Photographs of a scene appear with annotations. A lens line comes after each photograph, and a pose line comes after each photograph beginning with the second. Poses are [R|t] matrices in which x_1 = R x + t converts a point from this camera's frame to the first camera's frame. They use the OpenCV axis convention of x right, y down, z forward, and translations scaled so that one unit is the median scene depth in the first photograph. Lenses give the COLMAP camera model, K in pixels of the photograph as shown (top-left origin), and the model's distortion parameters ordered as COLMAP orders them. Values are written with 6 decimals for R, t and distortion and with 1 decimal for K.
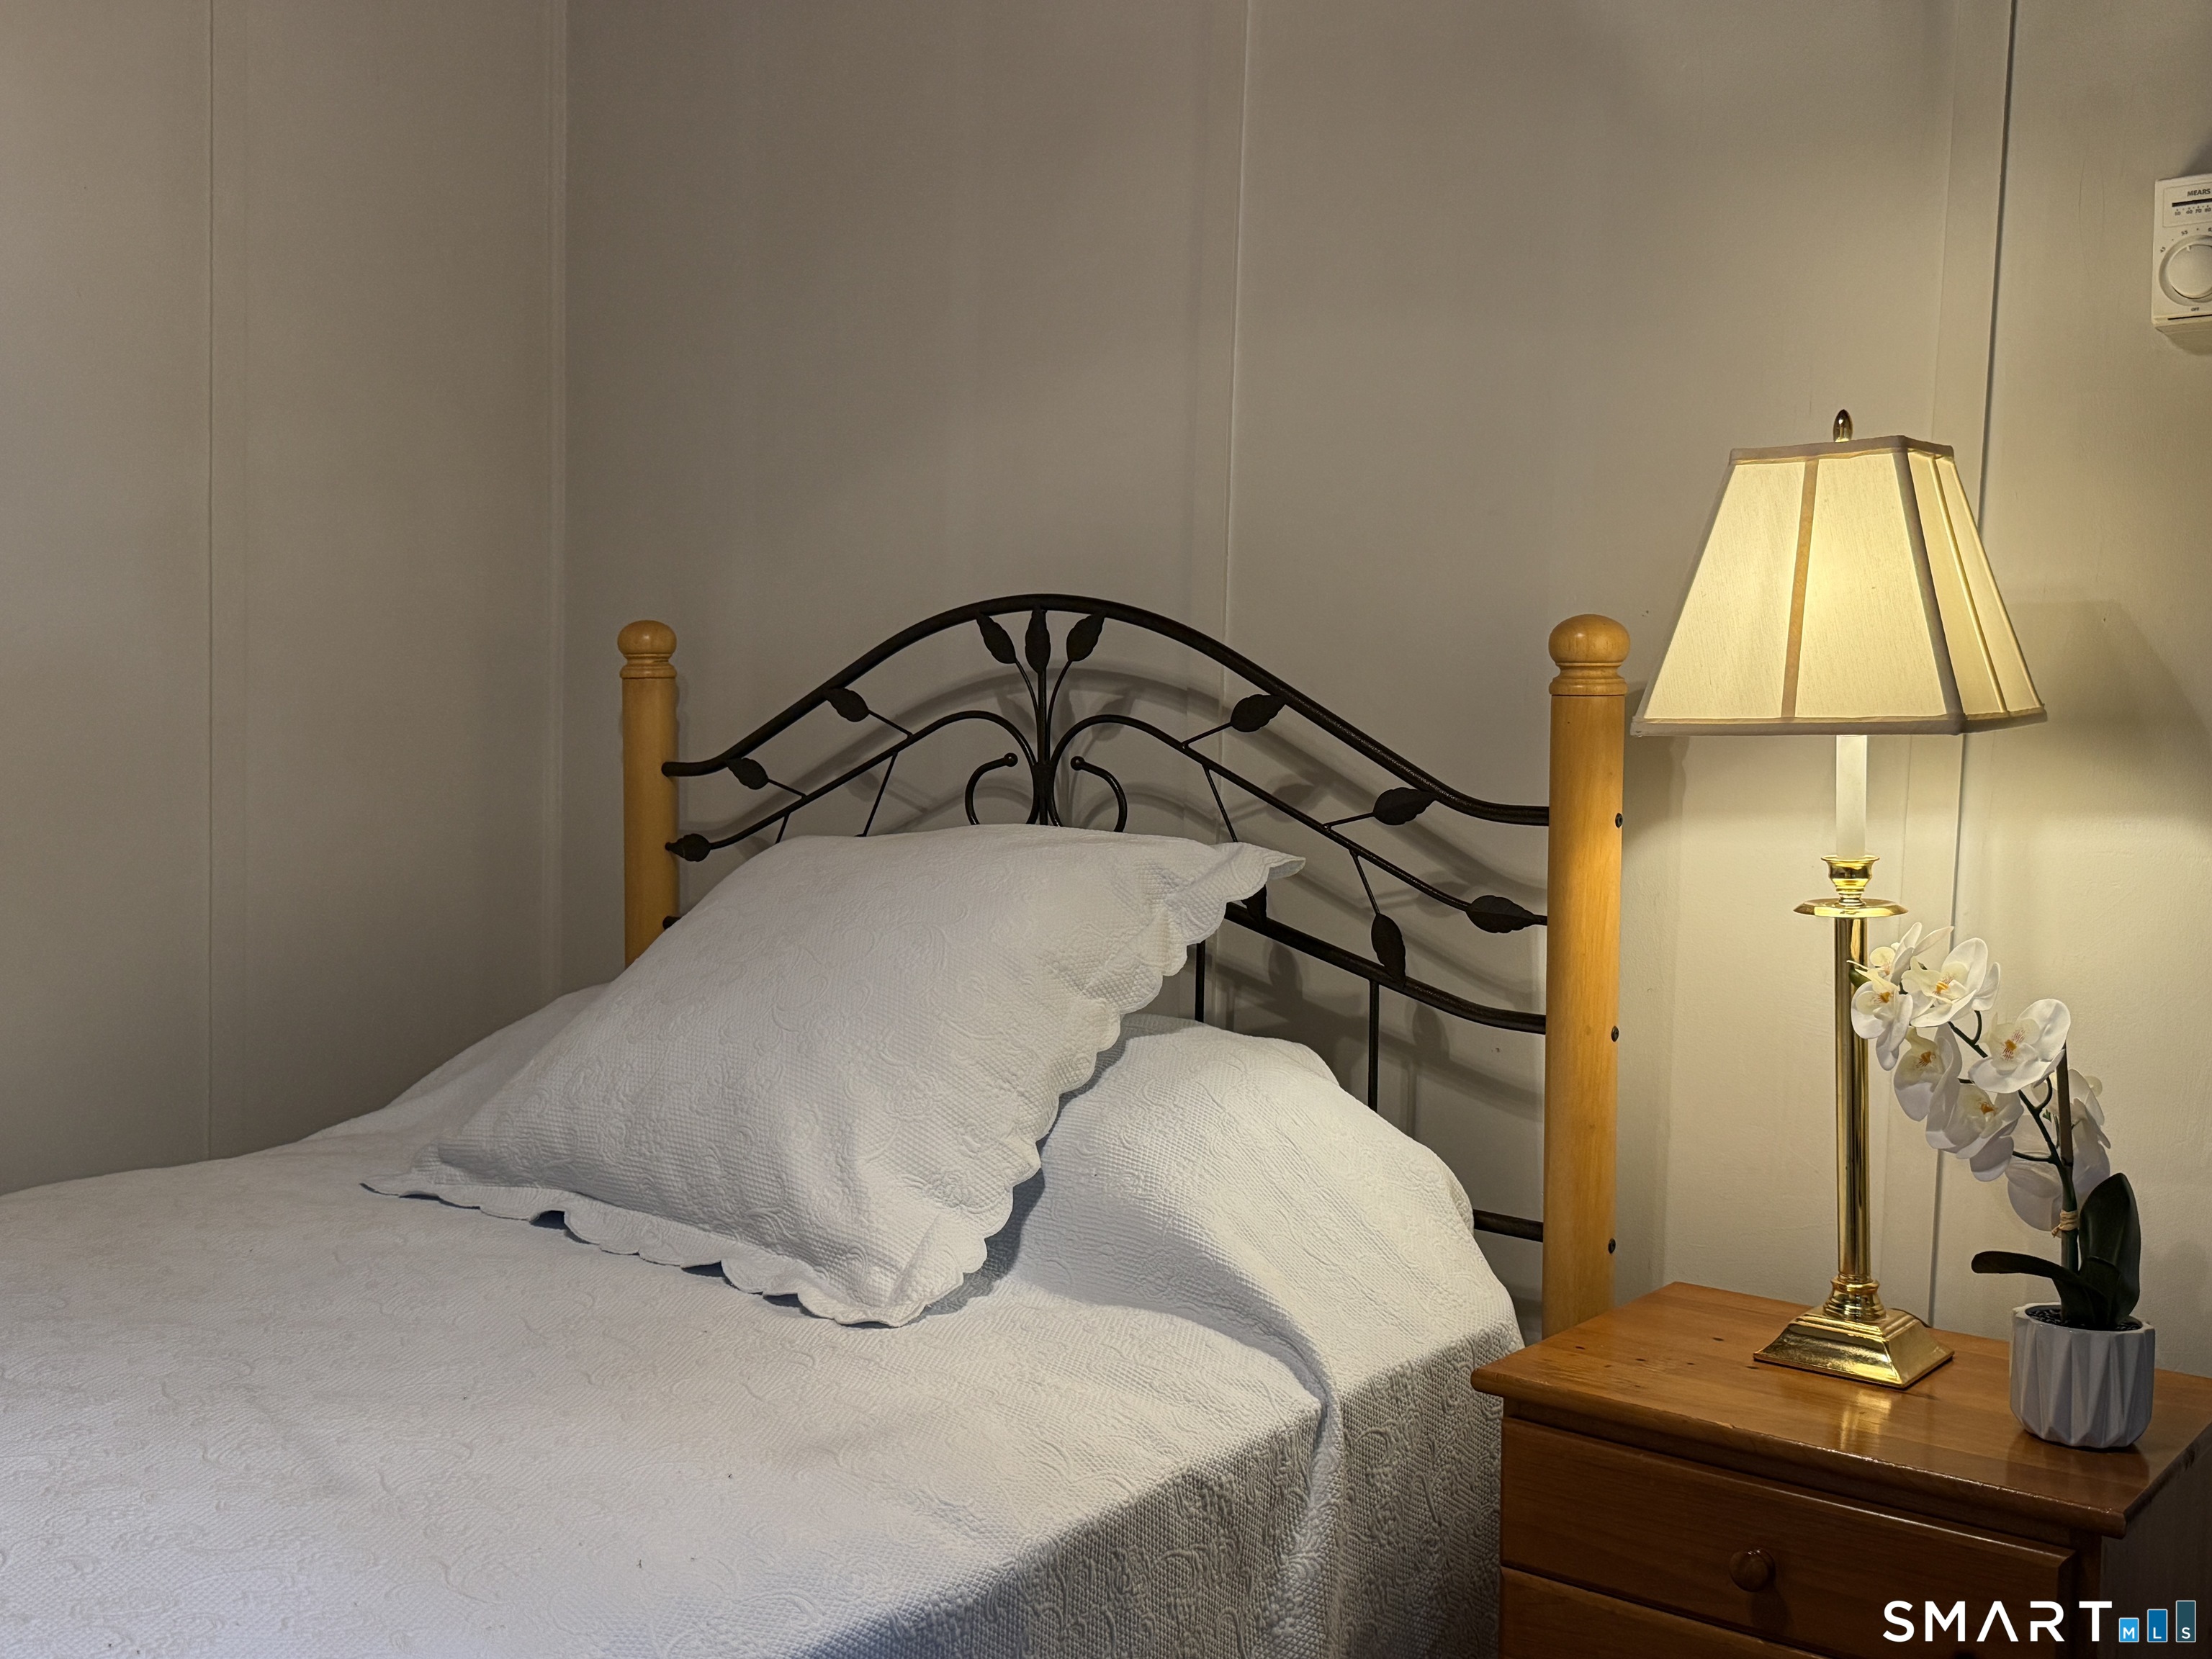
lens RADIAL K [[2308.9, 0, 1106.0], [0, 2308.9, 829.5], [0, 0, 1]] dist [0.002811, -0.001094]
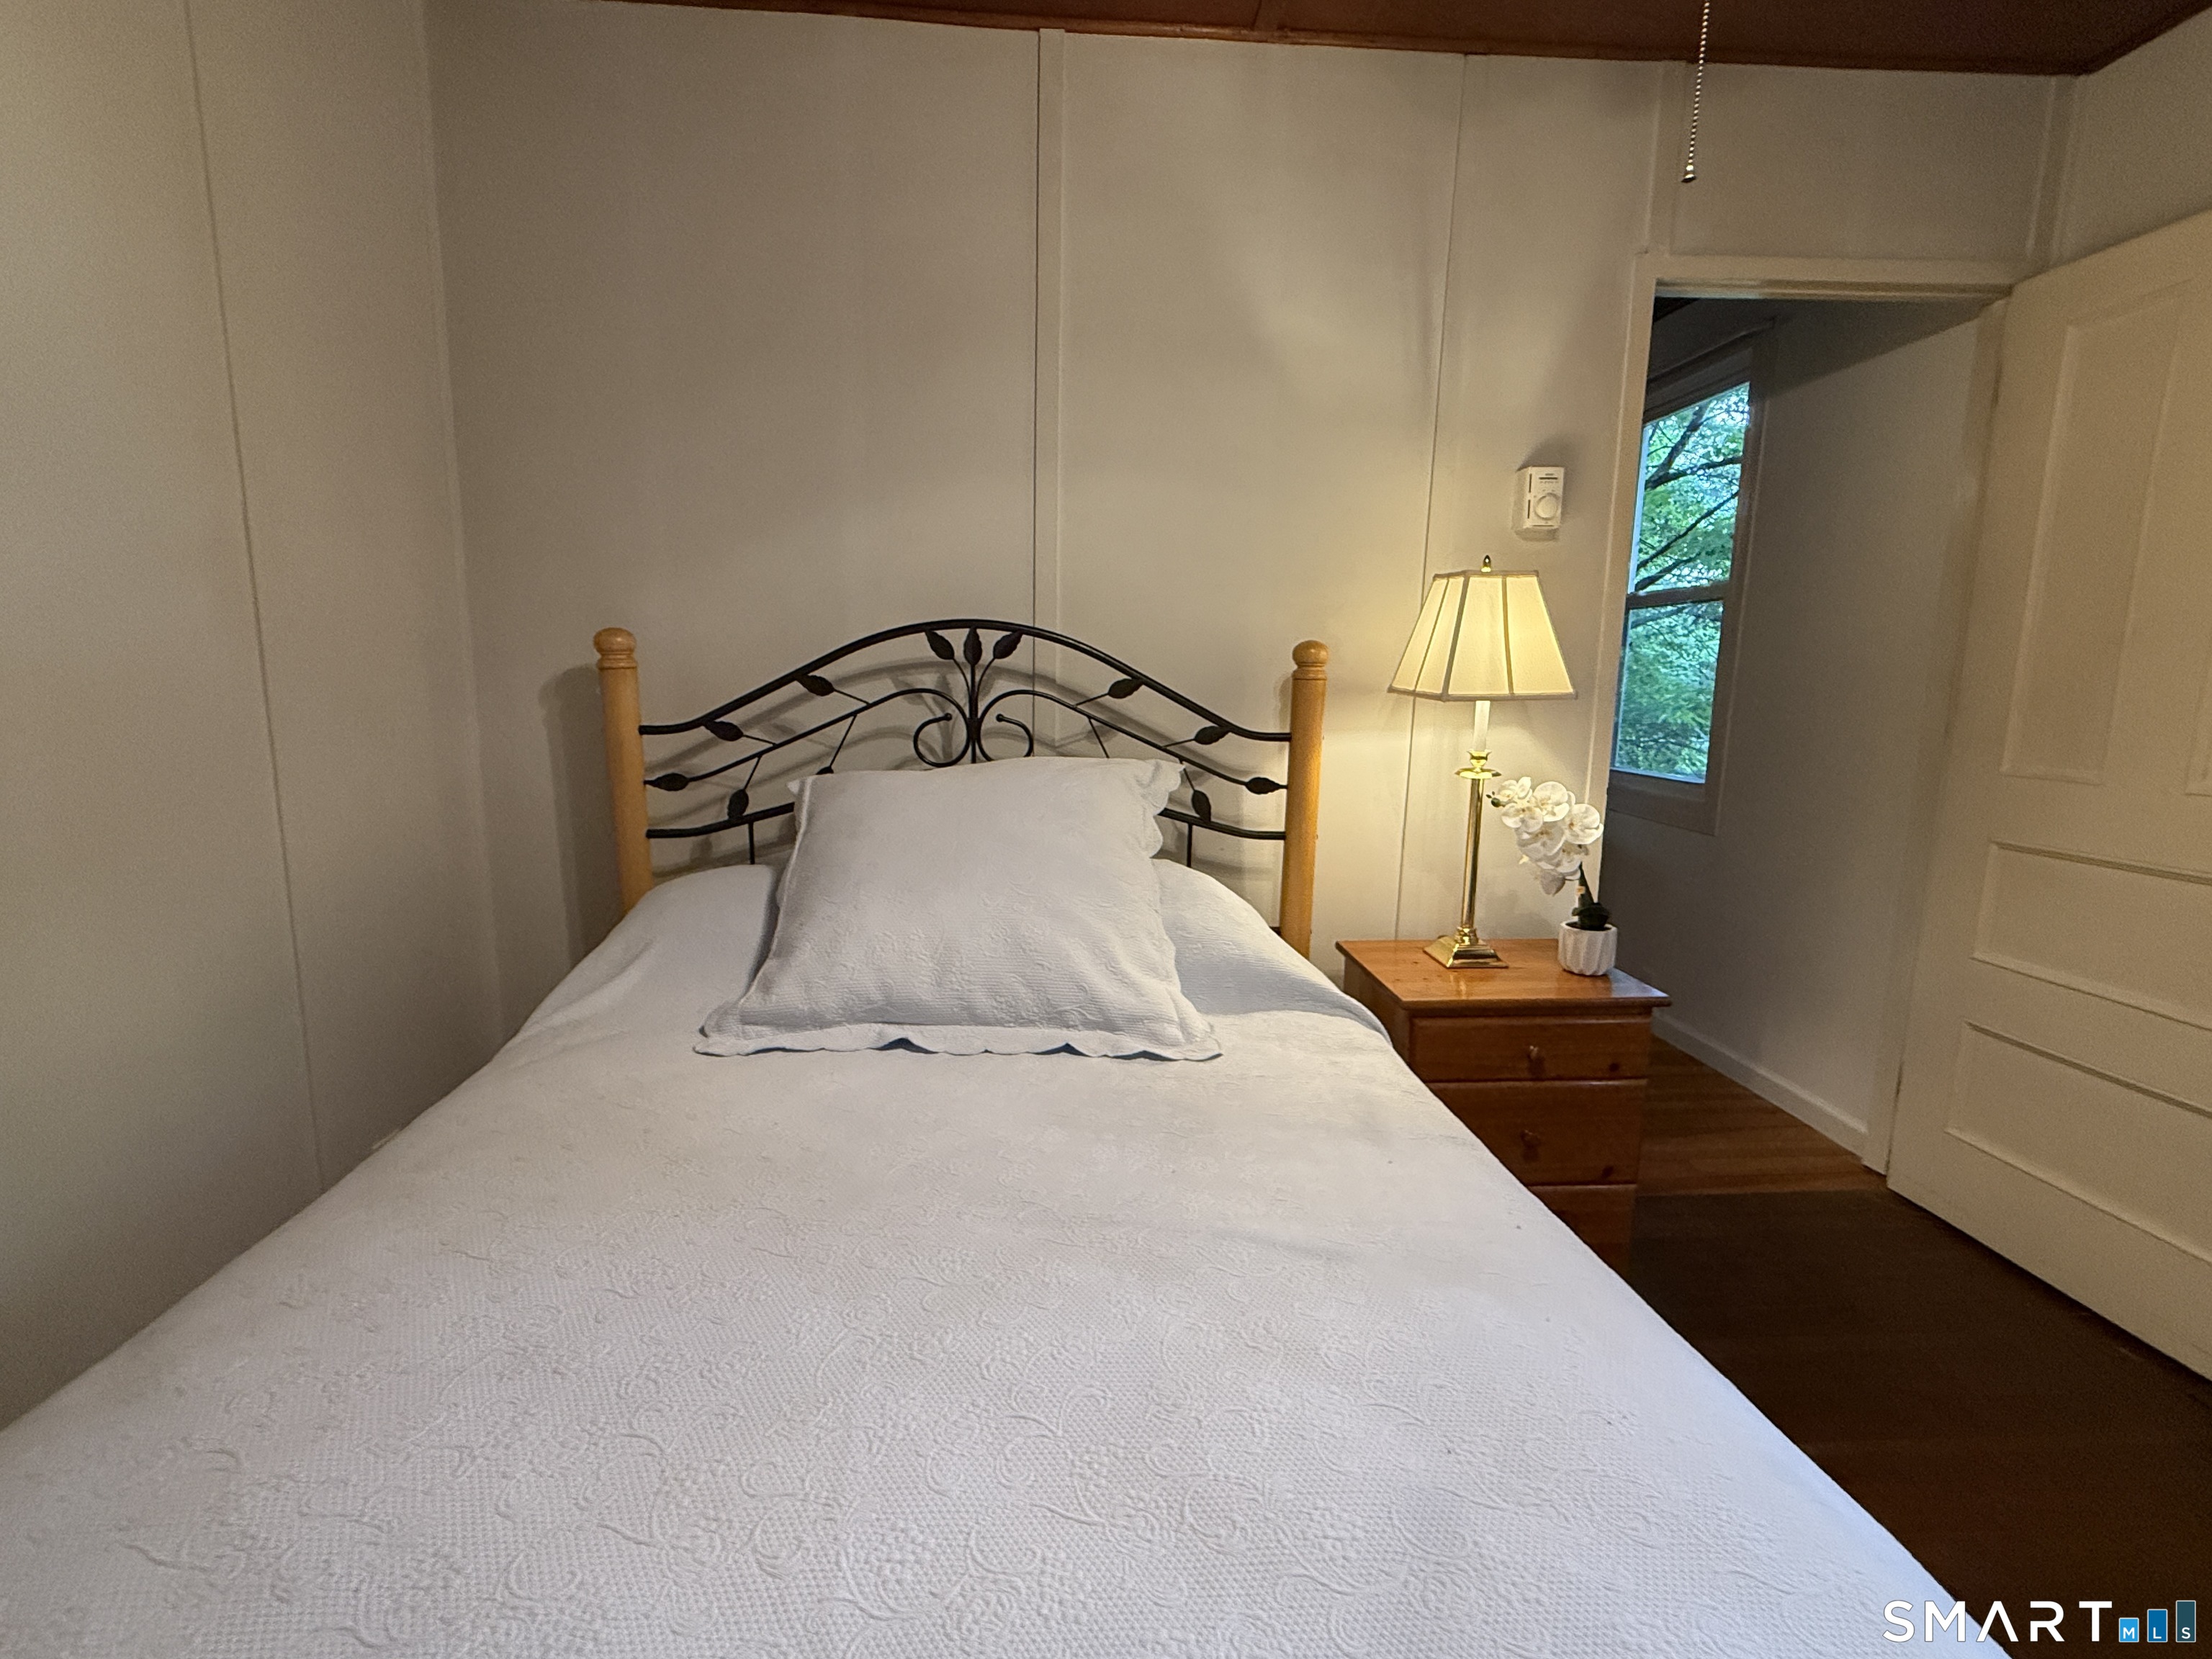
lens RADIAL K [[990.9, 0, 1106.0], [0, 990.9, 829.5], [0, 0, 1]] dist [-0.000491, -0.000023]
pose [[0.711119, -0.109550, 0.694485, -0.494607], [0.036169, 0.992178, 0.119474, -0.032546], [-0.702141, -0.059841, 0.709519, 0.415227]]
